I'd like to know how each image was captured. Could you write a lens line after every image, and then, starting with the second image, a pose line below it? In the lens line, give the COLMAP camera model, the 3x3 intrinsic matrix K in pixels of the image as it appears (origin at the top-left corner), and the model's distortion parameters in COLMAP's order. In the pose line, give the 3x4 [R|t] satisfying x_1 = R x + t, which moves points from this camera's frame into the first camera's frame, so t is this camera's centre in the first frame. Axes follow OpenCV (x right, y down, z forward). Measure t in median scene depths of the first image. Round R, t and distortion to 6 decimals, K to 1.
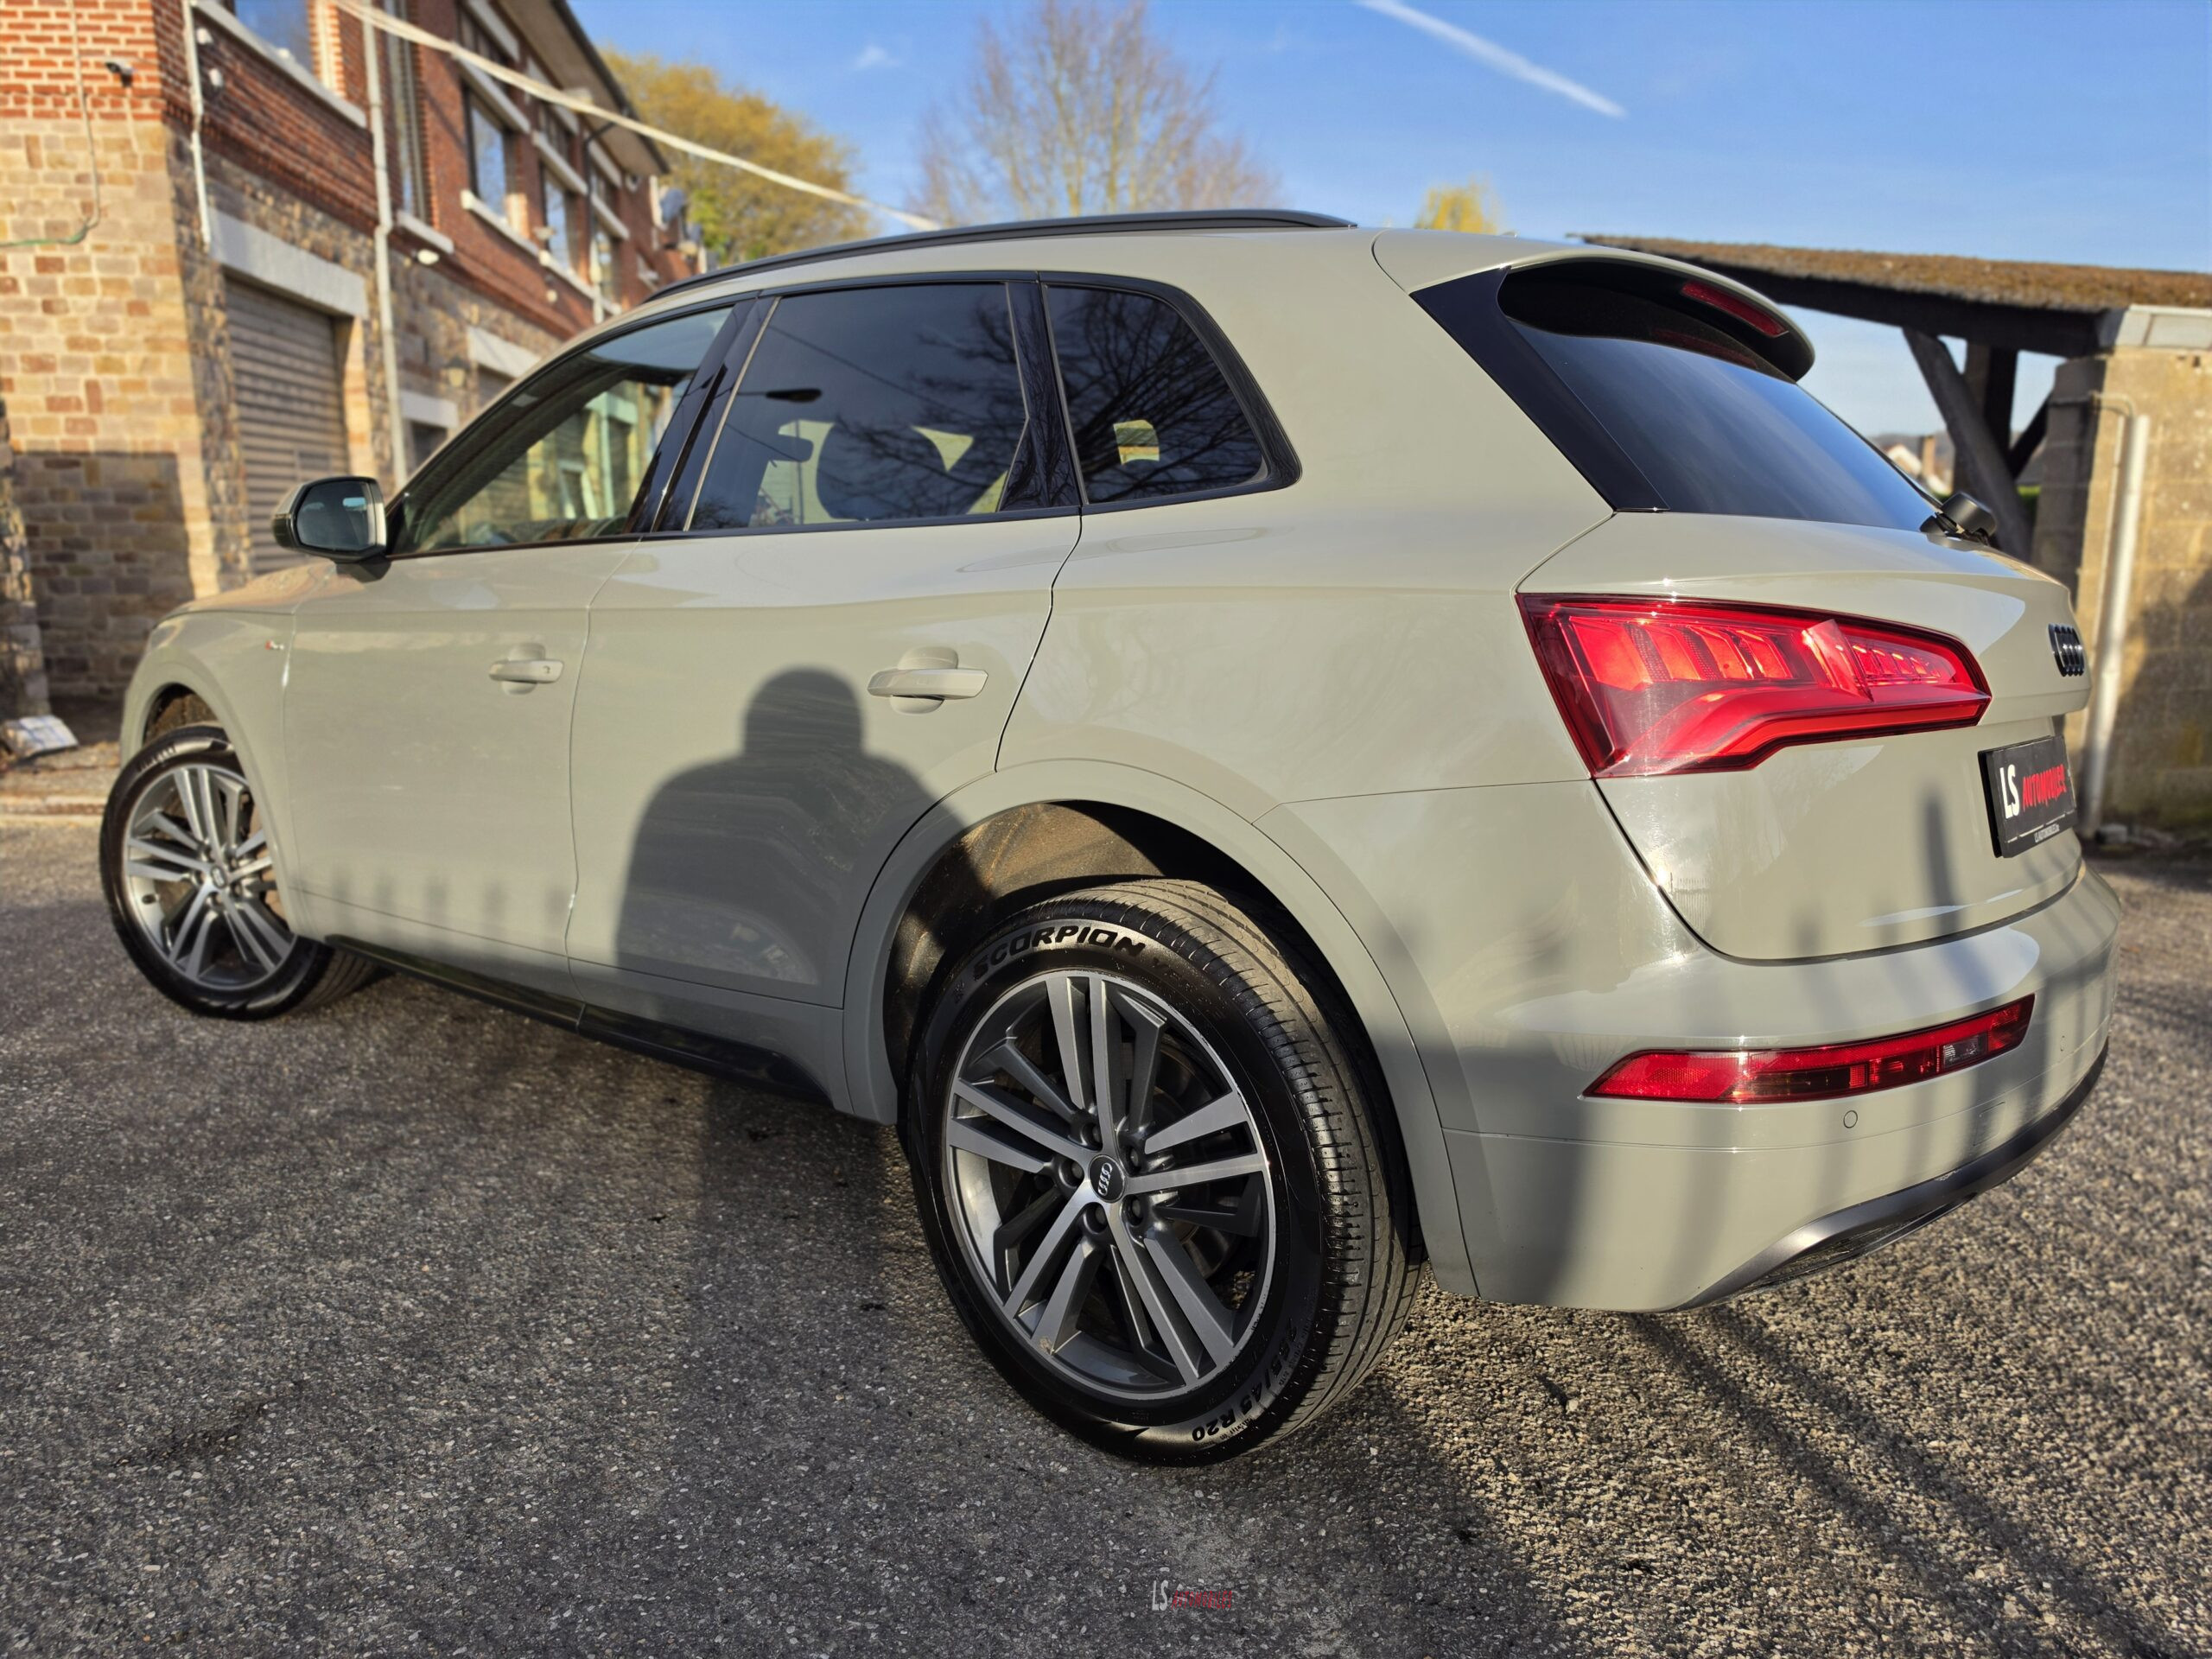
lens RADIAL K [[1563.1, 0, 1100.8], [0, 1563.1, 839.4], [0, 0, 1]] dist [0.017942, -0.037034]
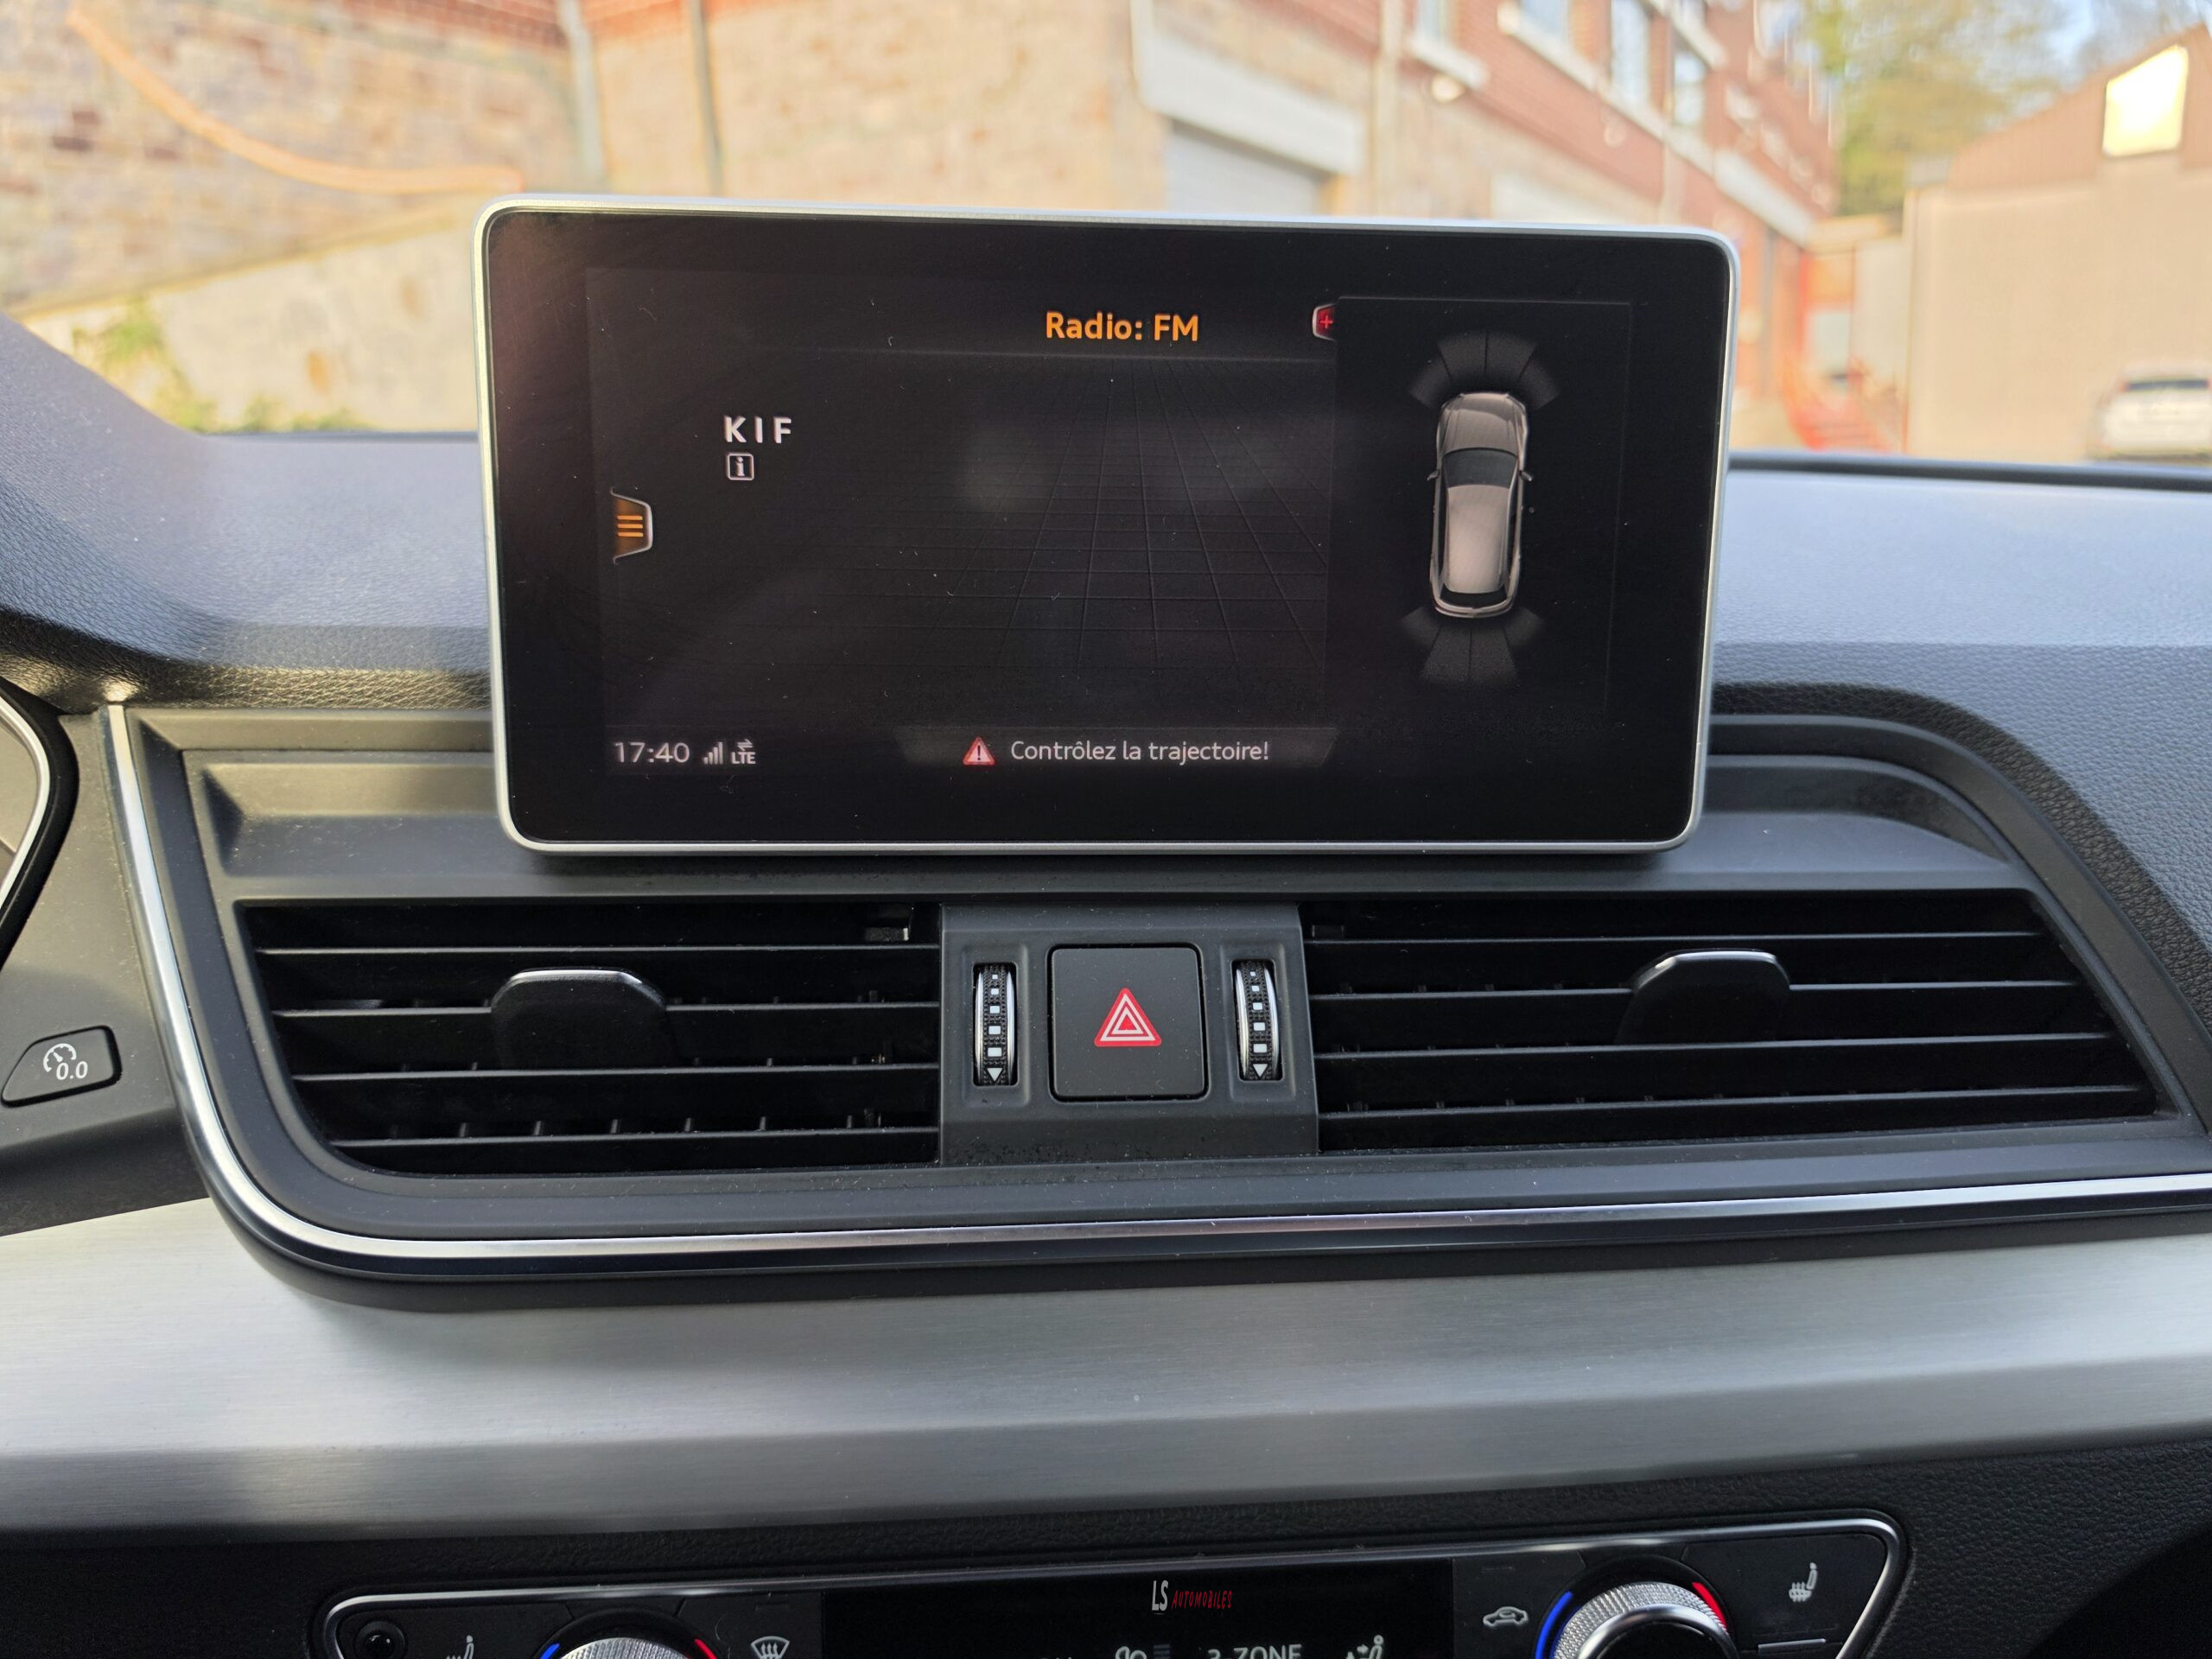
lens RADIAL K [[1563.1, 0, 1098.4], [0, 1563.1, 813.4], [0, 0, 1]] dist [0.017942, -0.037034]
pose [[0.793598, 0.094089, -0.601124, -0.054956], [-0.063365, 0.995379, 0.072145, -0.051103], [0.605134, -0.019164, 0.795893, 0.278507]]
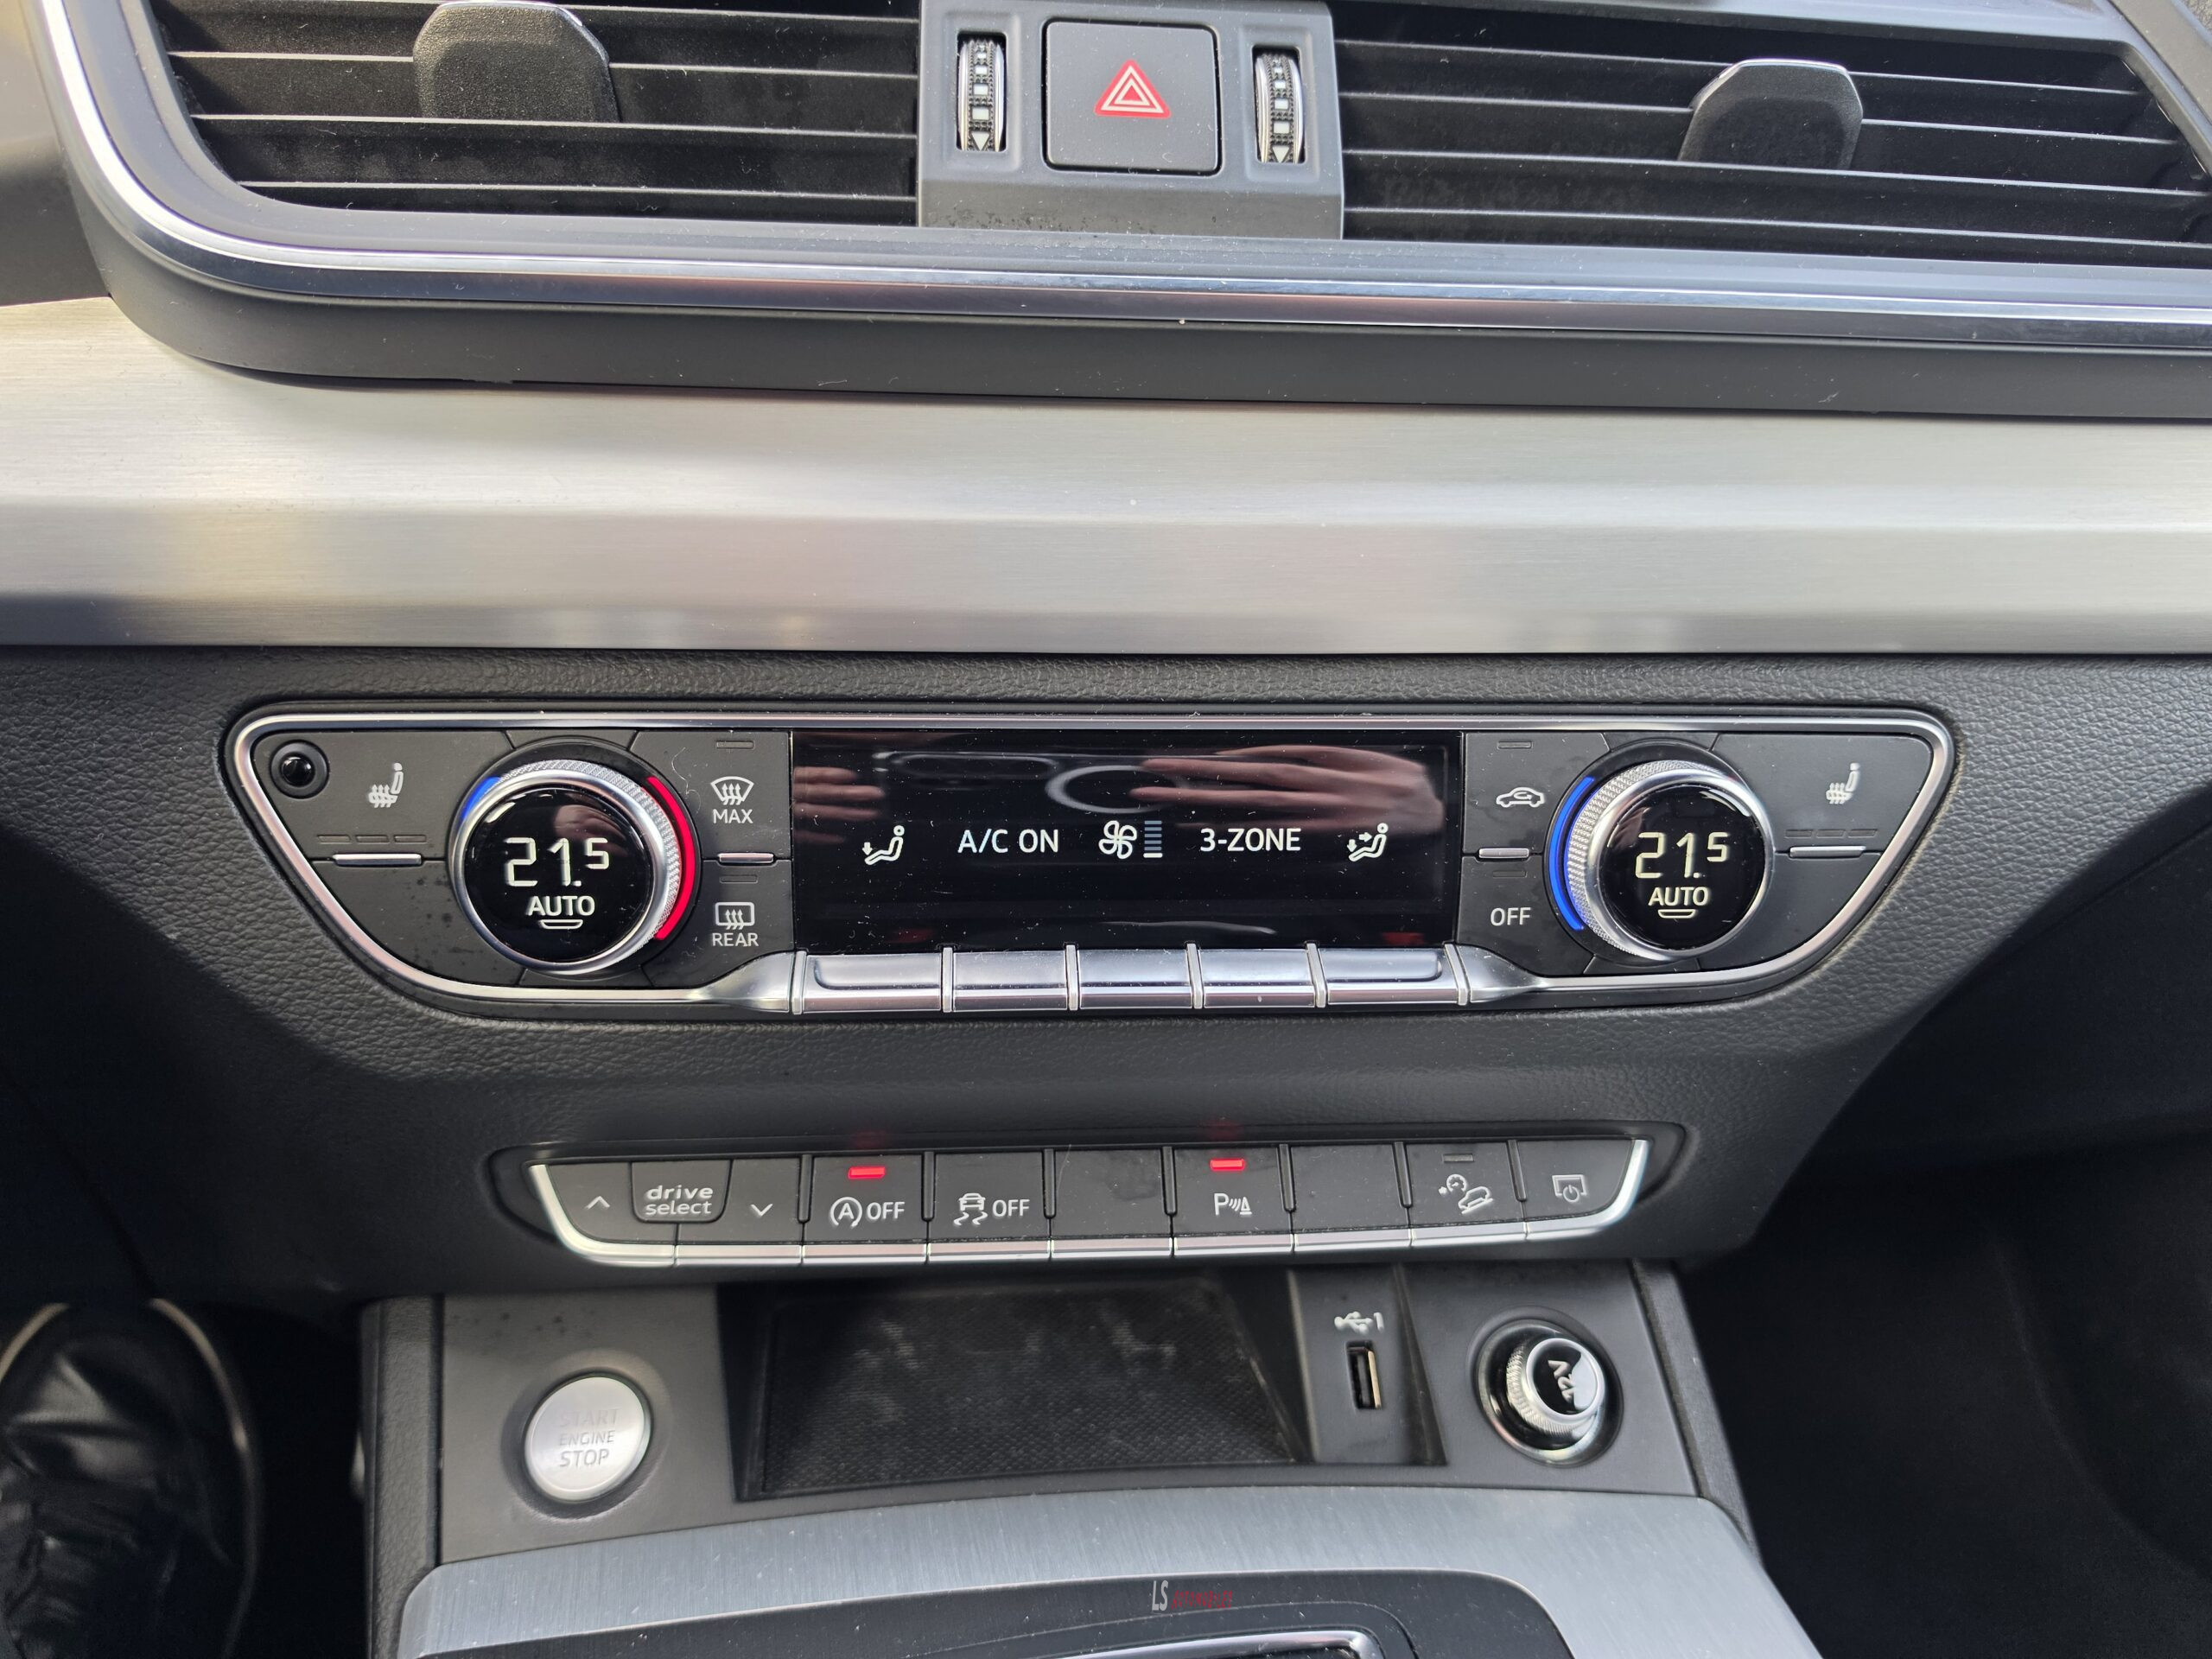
lens RADIAL K [[1563.1, 0, 1105.3], [0, 1563.1, 849.9], [0, 0, 1]] dist [0.017942, -0.037034]
pose [[0.797360, 0.175597, -0.577392, -0.054917], [-0.085466, 0.979947, 0.179997, -0.041620], [0.597421, -0.094175, 0.796379, 0.279489]]
